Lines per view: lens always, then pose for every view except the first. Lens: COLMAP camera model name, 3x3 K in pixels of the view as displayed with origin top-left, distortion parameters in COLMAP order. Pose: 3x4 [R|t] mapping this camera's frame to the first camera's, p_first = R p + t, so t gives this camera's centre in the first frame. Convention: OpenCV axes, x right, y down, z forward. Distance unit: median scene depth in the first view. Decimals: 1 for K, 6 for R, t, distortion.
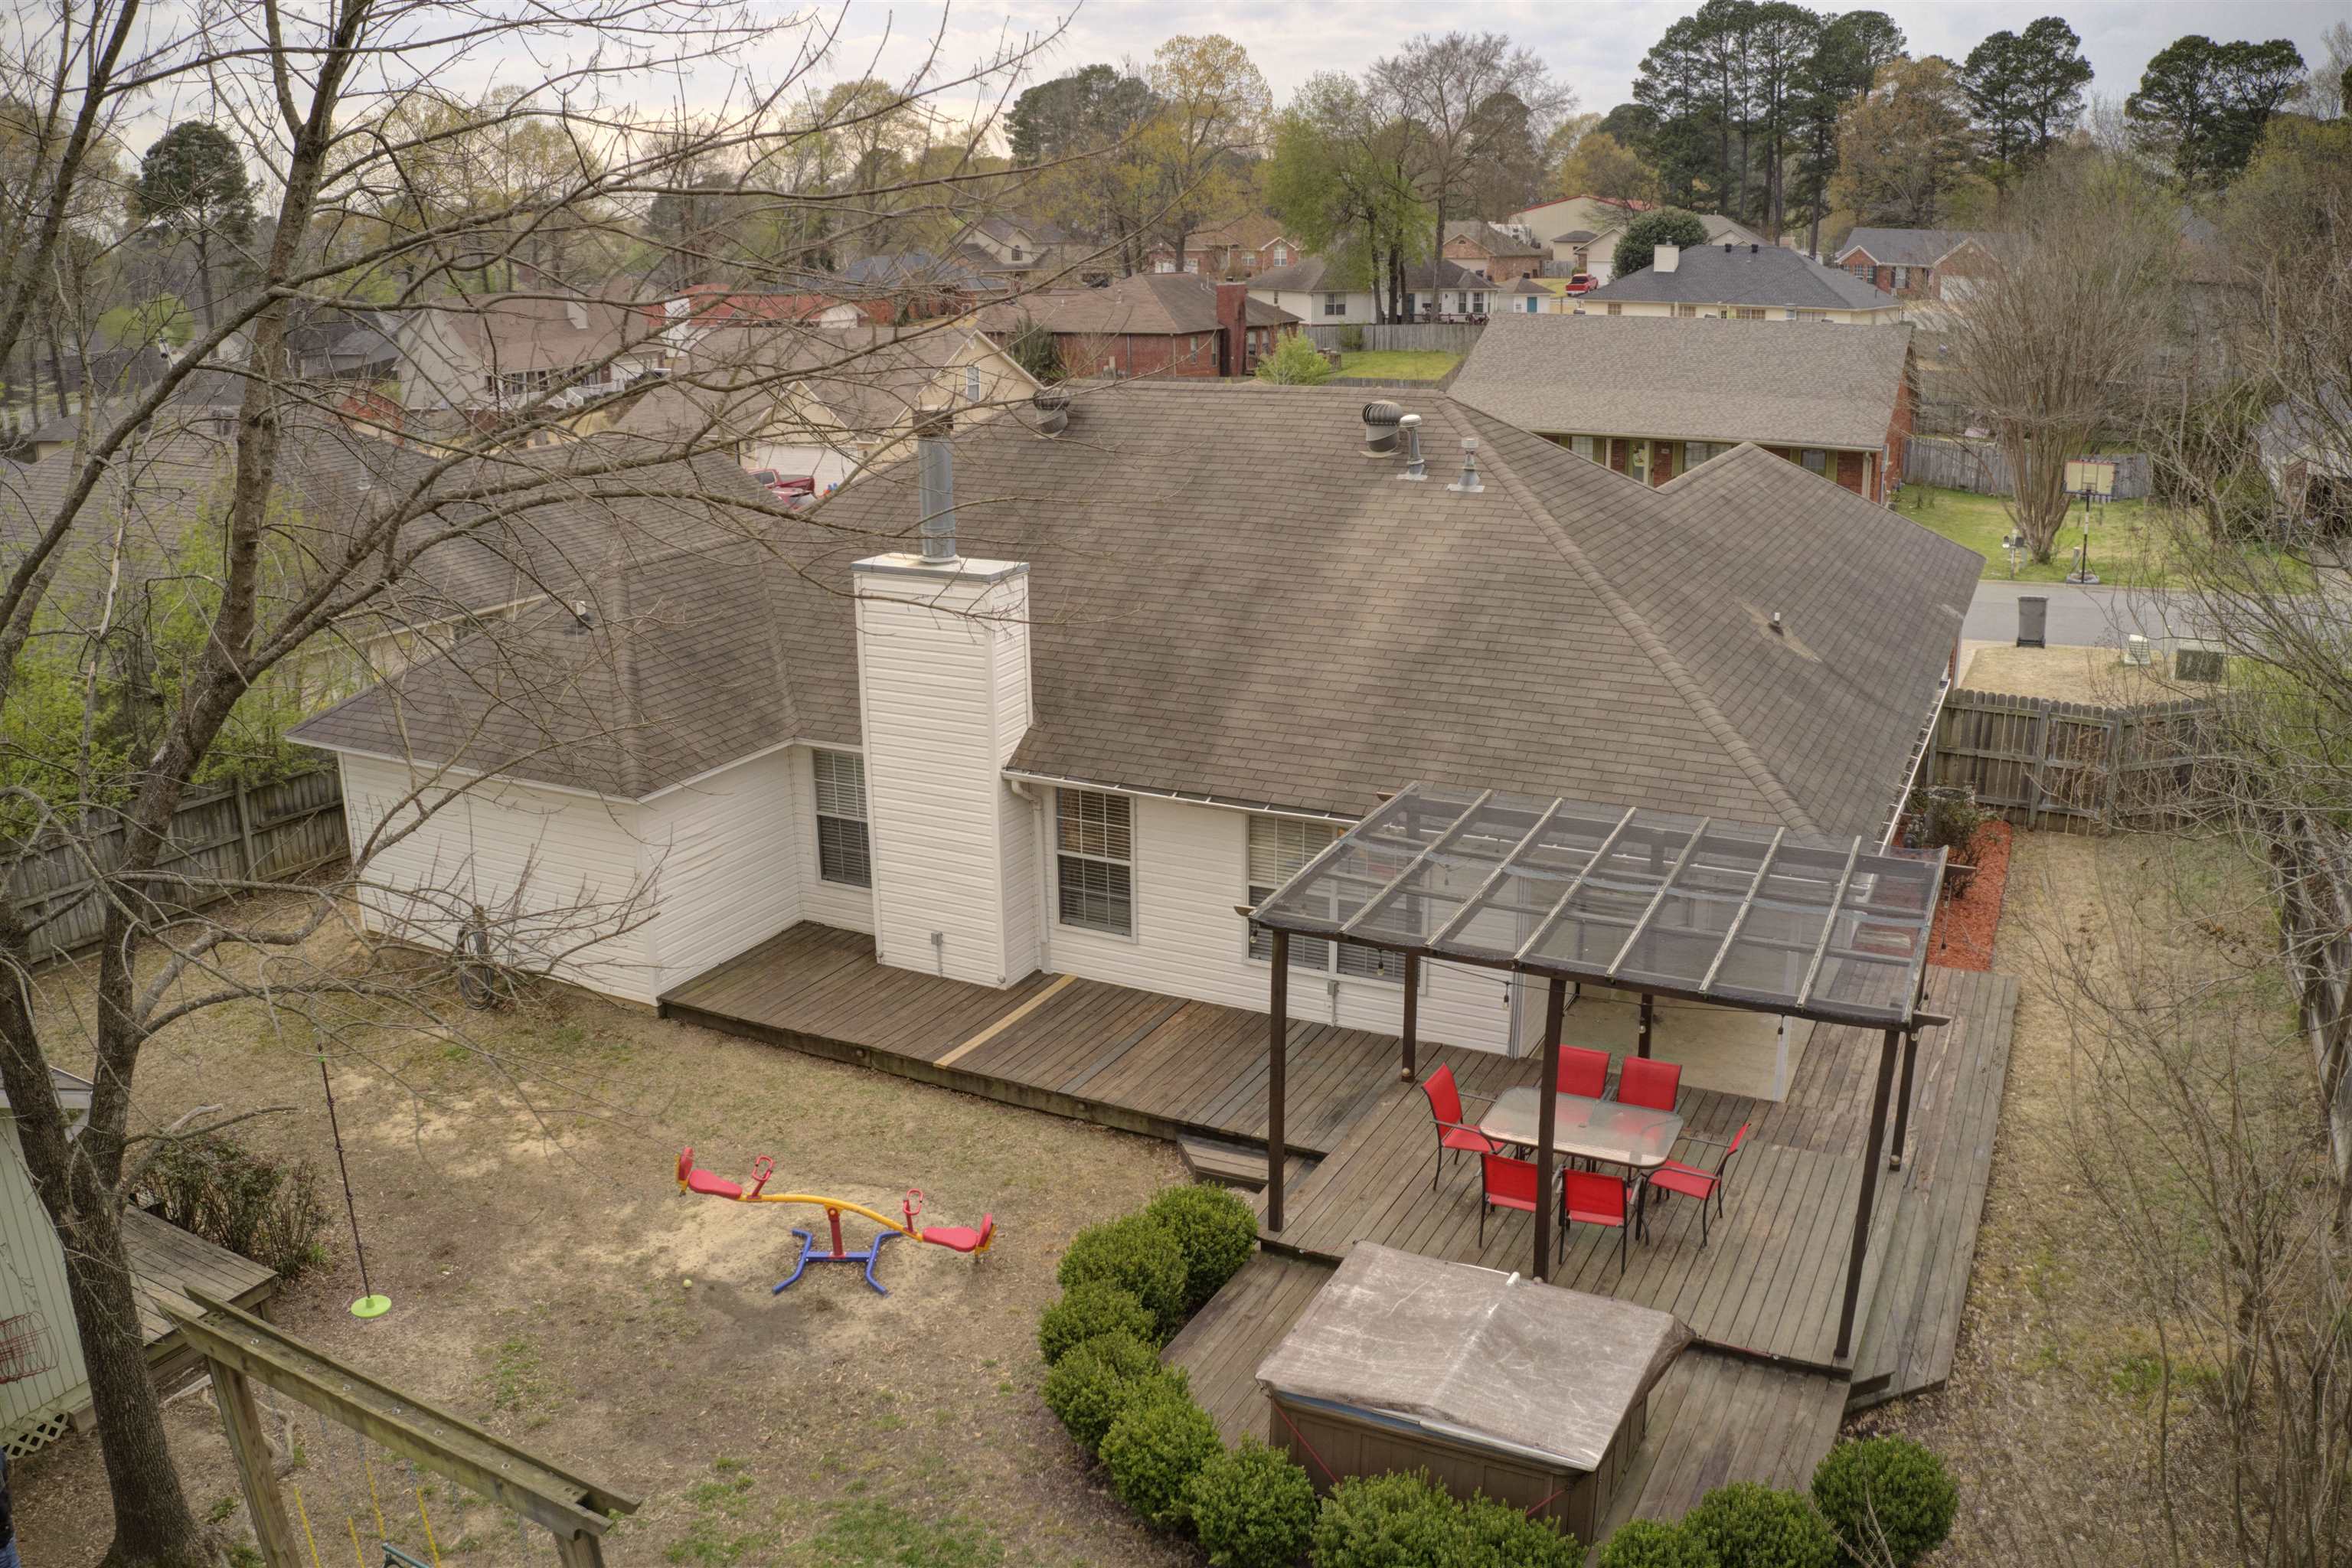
lens RADIAL K [[1857.4, 0, 1176.0], [0, 1857.4, 784.0], [0, 0, 1]] dist [-0.199384, 0.019292]
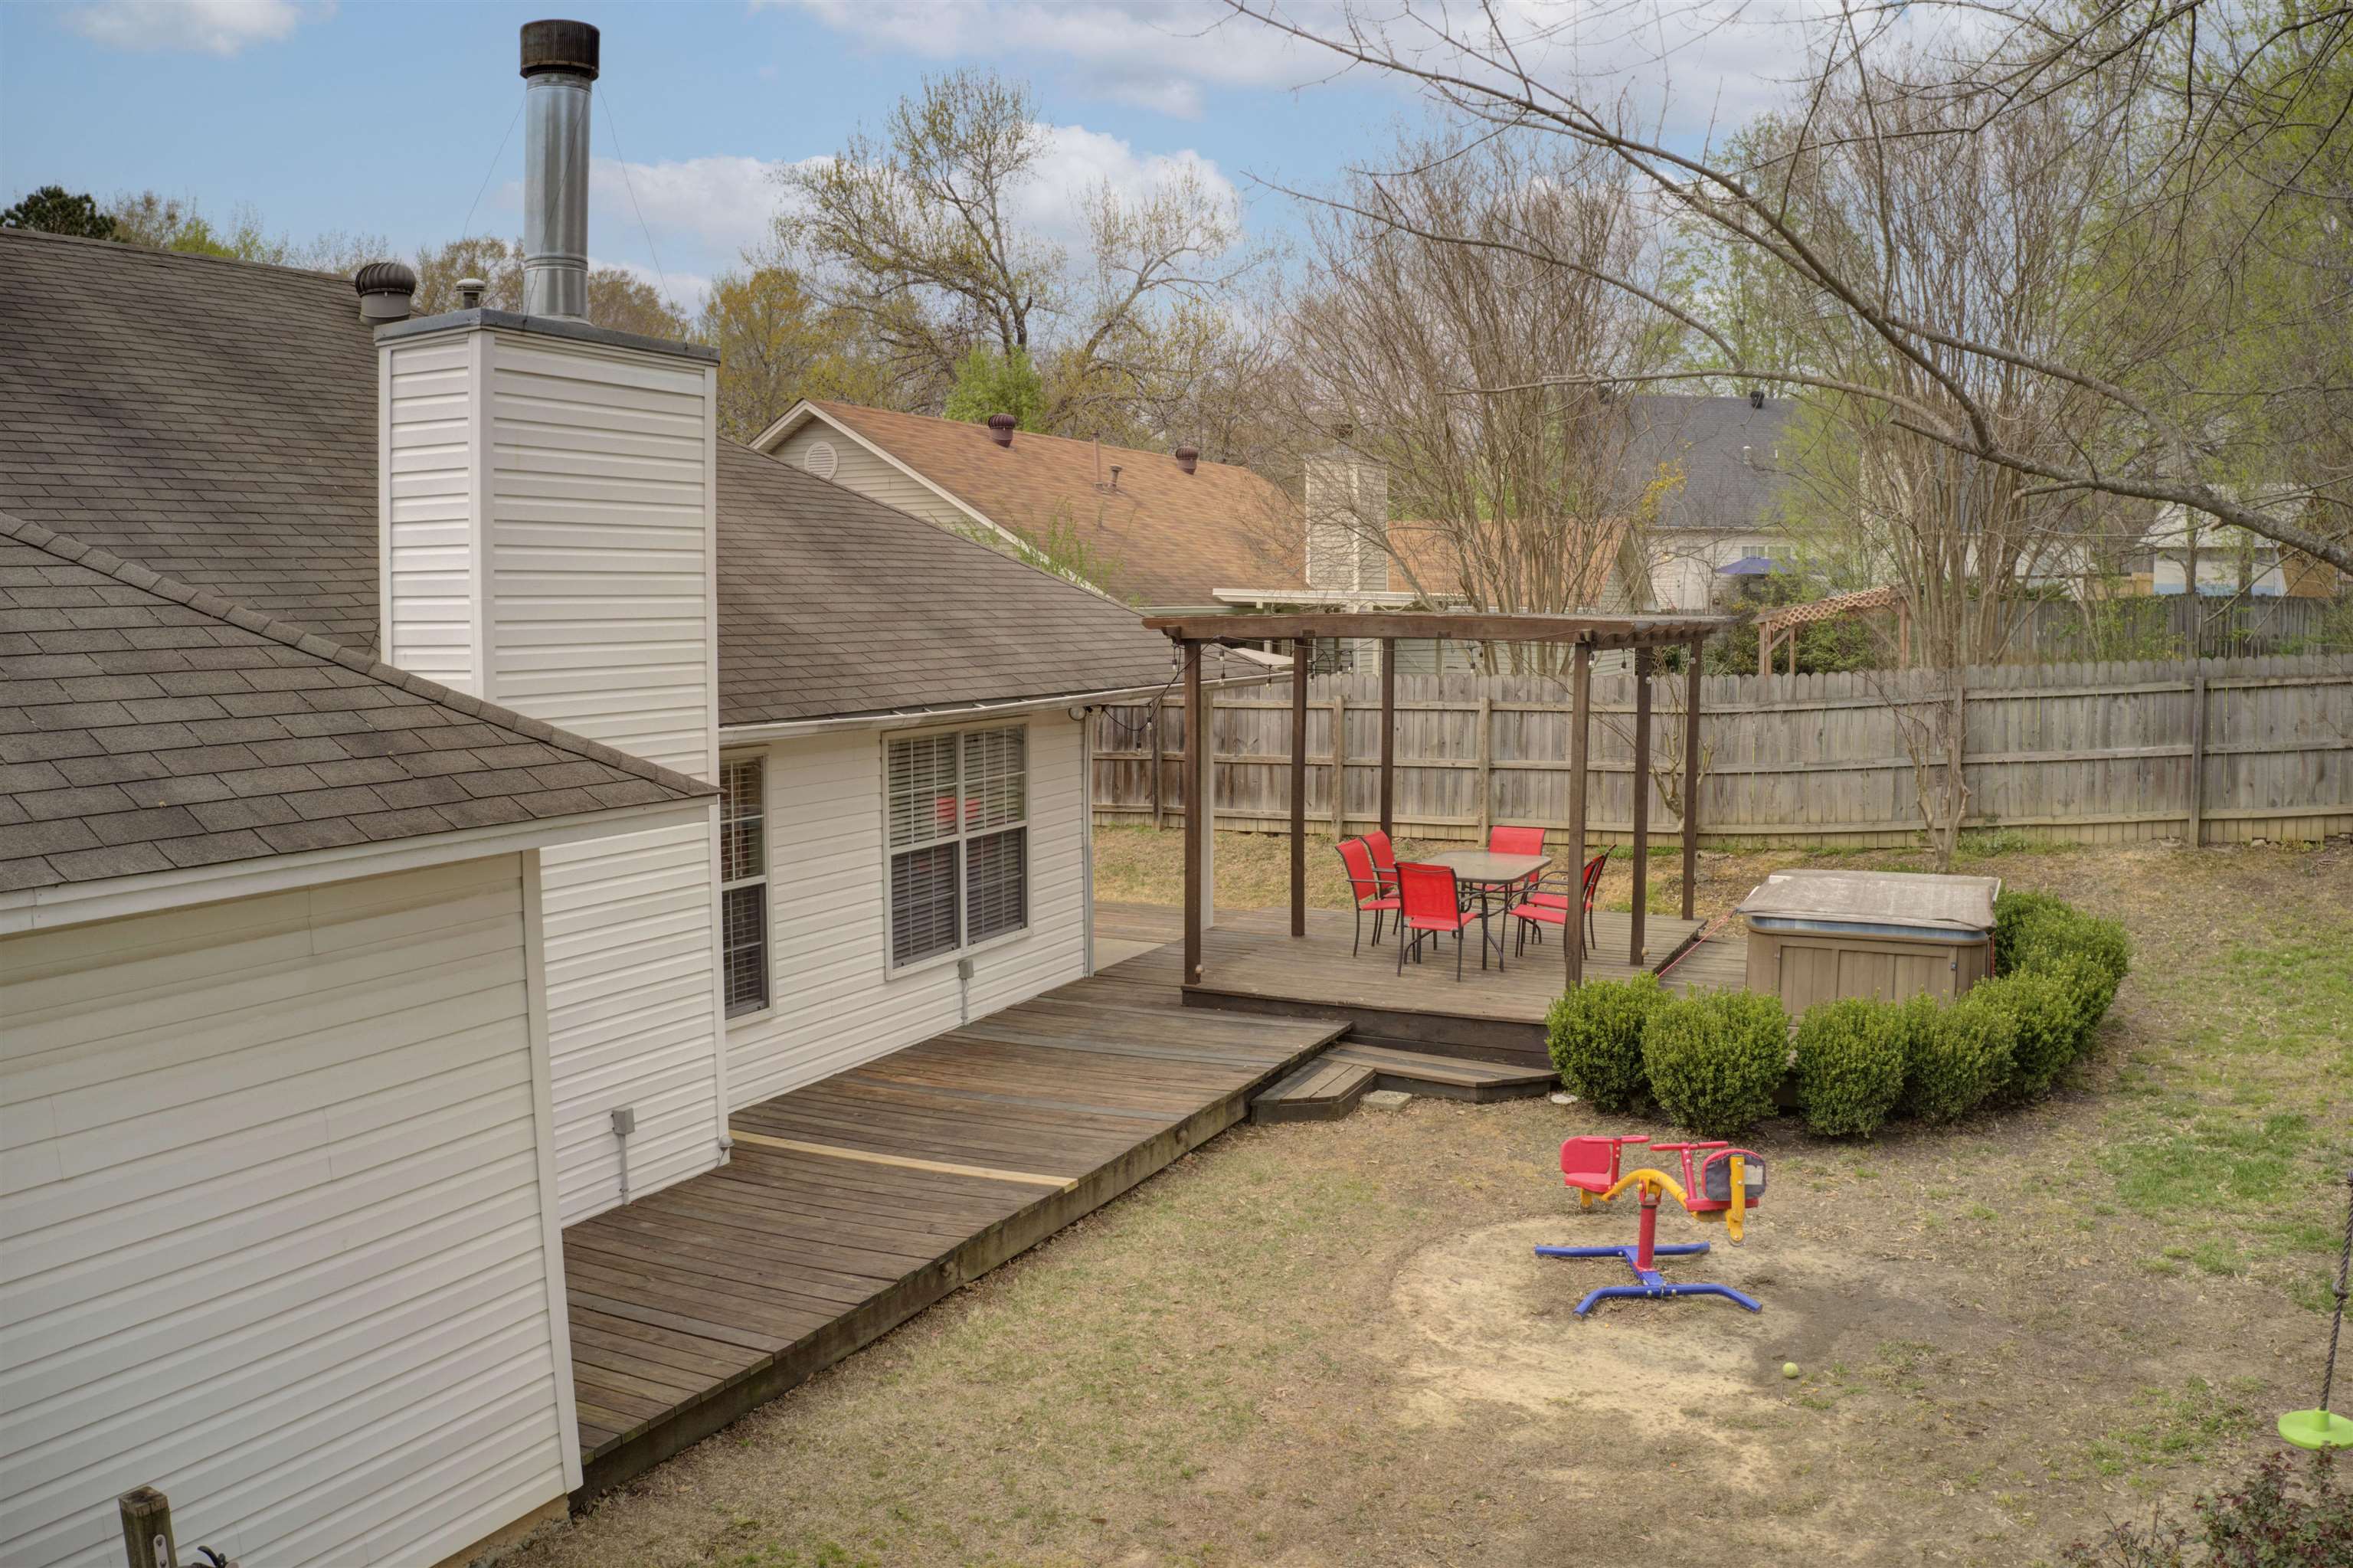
lens RADIAL K [[1858.3, 0, 1176.5], [0, 1858.3, 784.0], [0, 0, 1]] dist [-0.199384, 0.019292]
pose [[-0.027500, -0.085291, 0.995977, -0.602447], [0.295974, 0.950984, 0.089610, 0.000854], [-0.954800, 0.297247, -0.000908, 0.855867]]
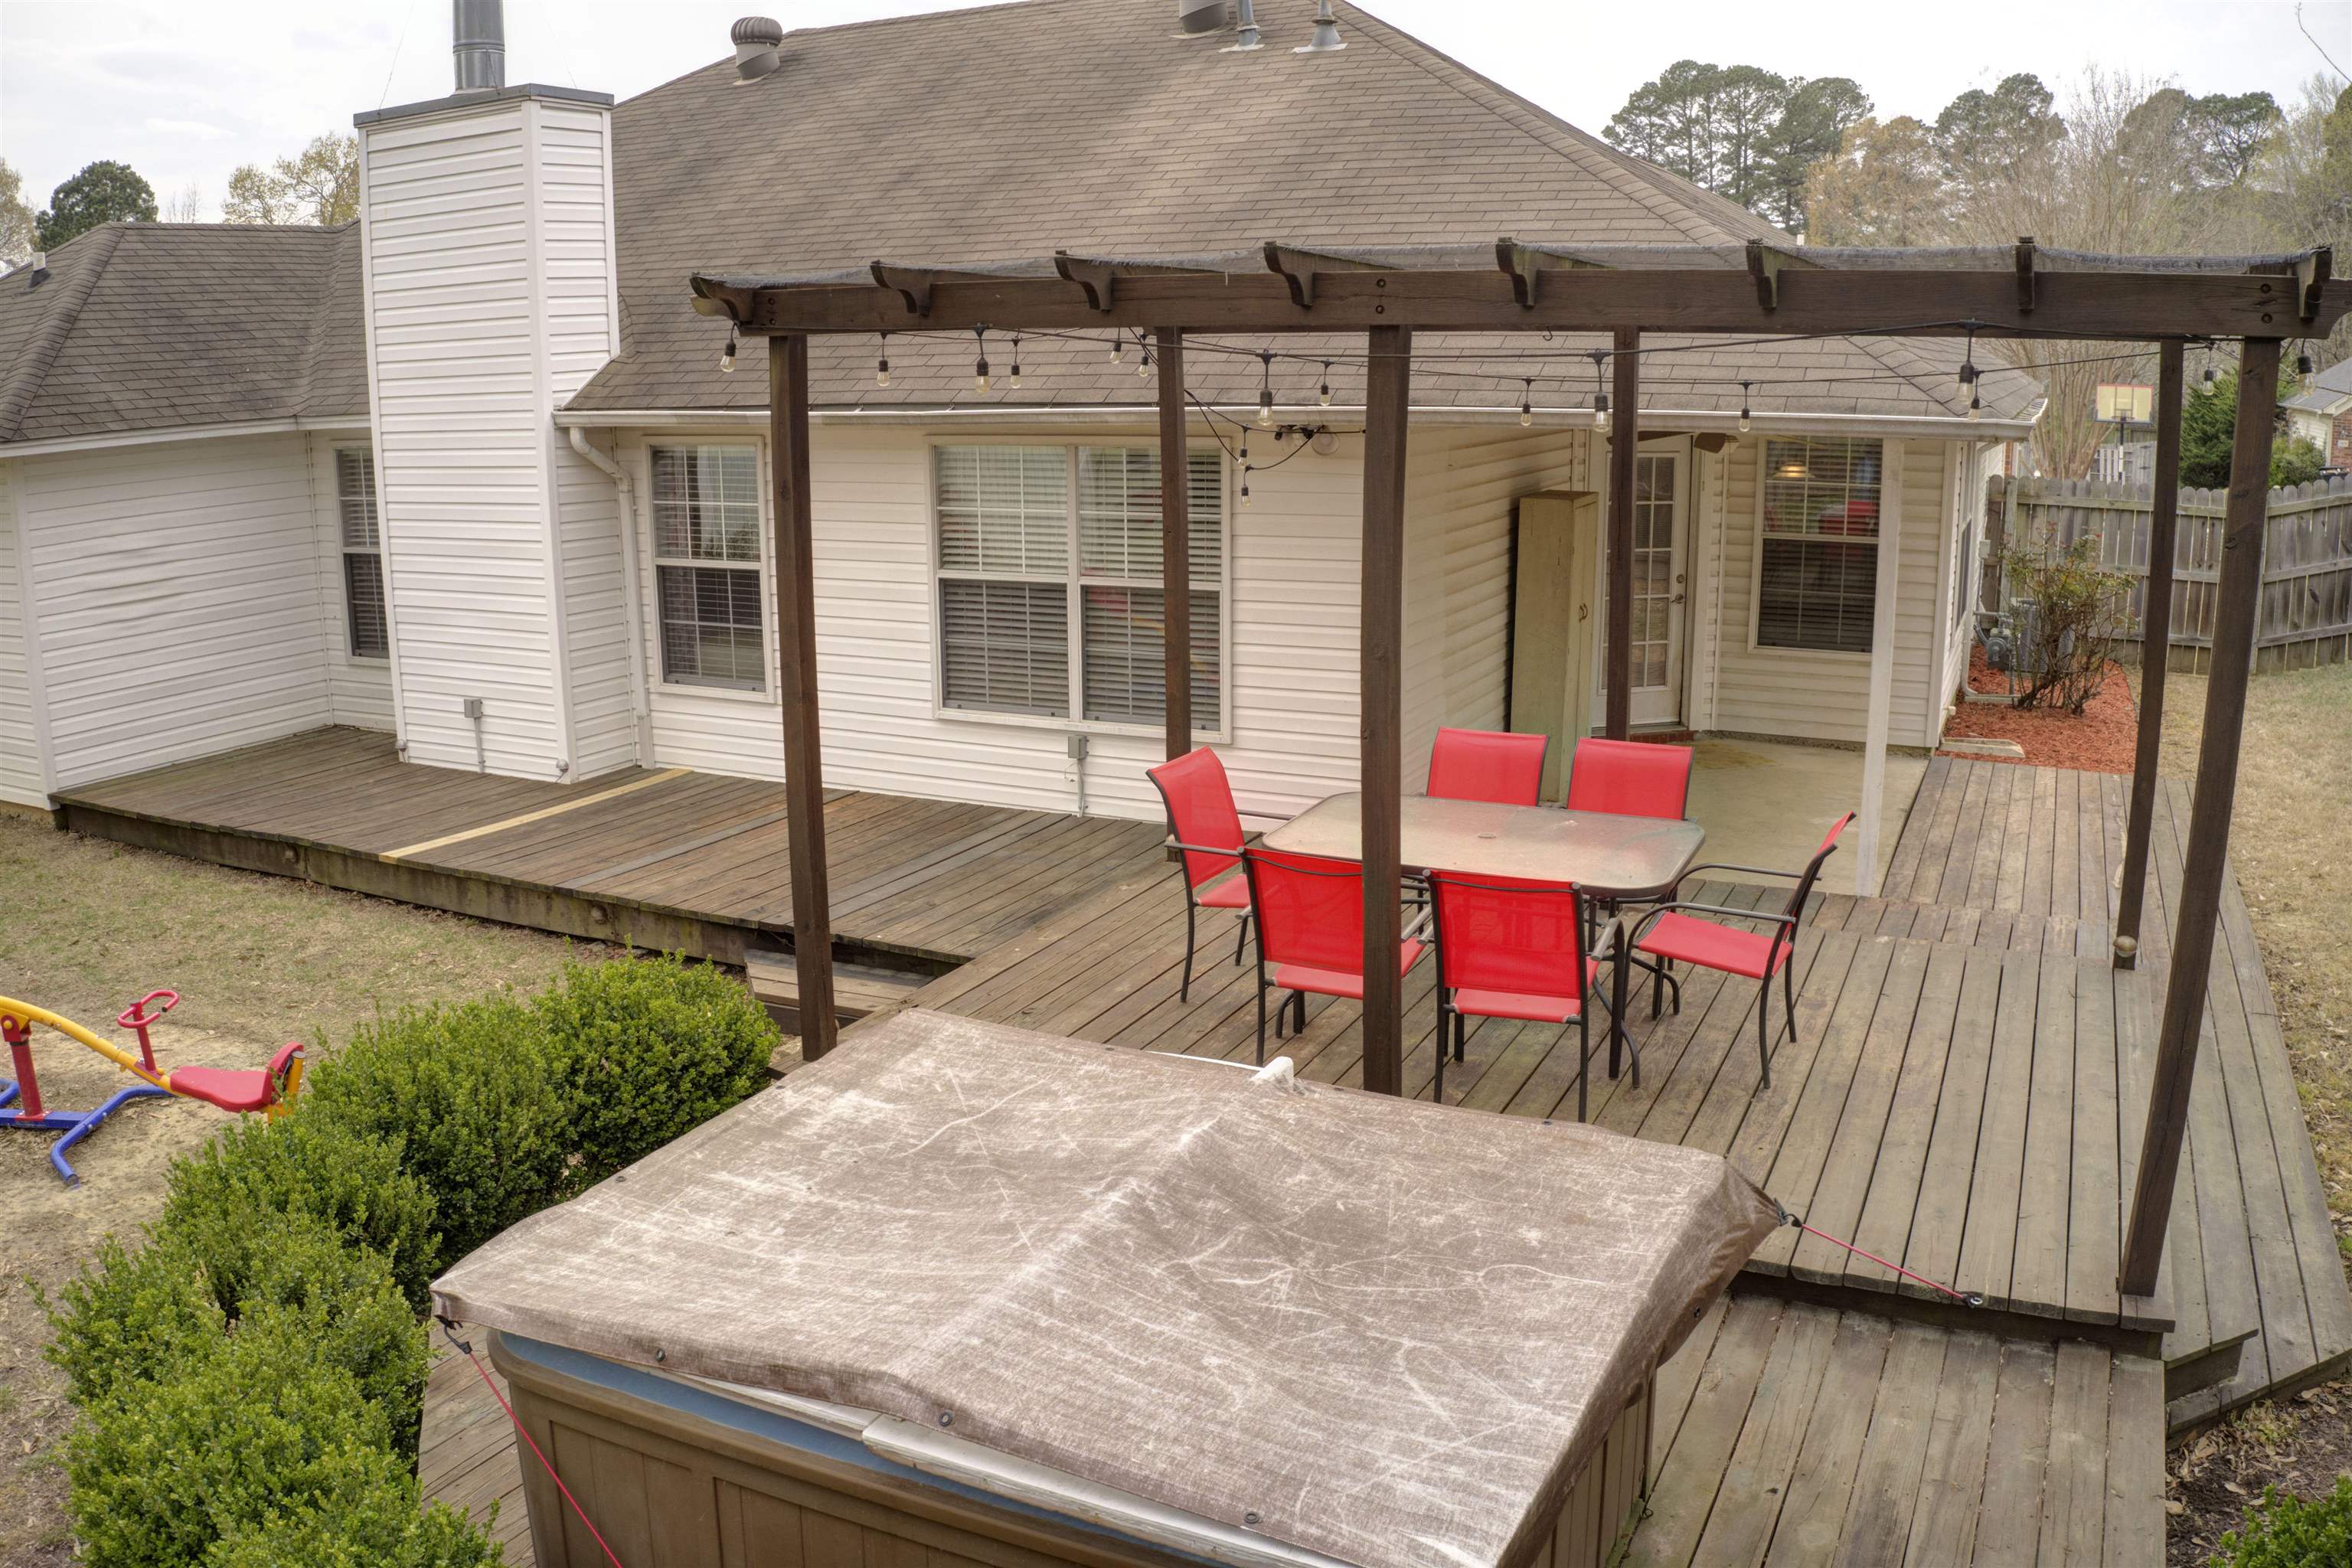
lens RADIAL K [[1857.4, 0, 1176.0], [0, 1857.4, 784.0], [0, 0, 1]] dist [-0.199384, 0.019292]
pose [[0.999874, 0.000029, 0.015853, 0.101280], [0.000950, 0.998090, -0.061773, 0.150302], [-0.015825, 0.061780, 0.997964, 0.396345]]
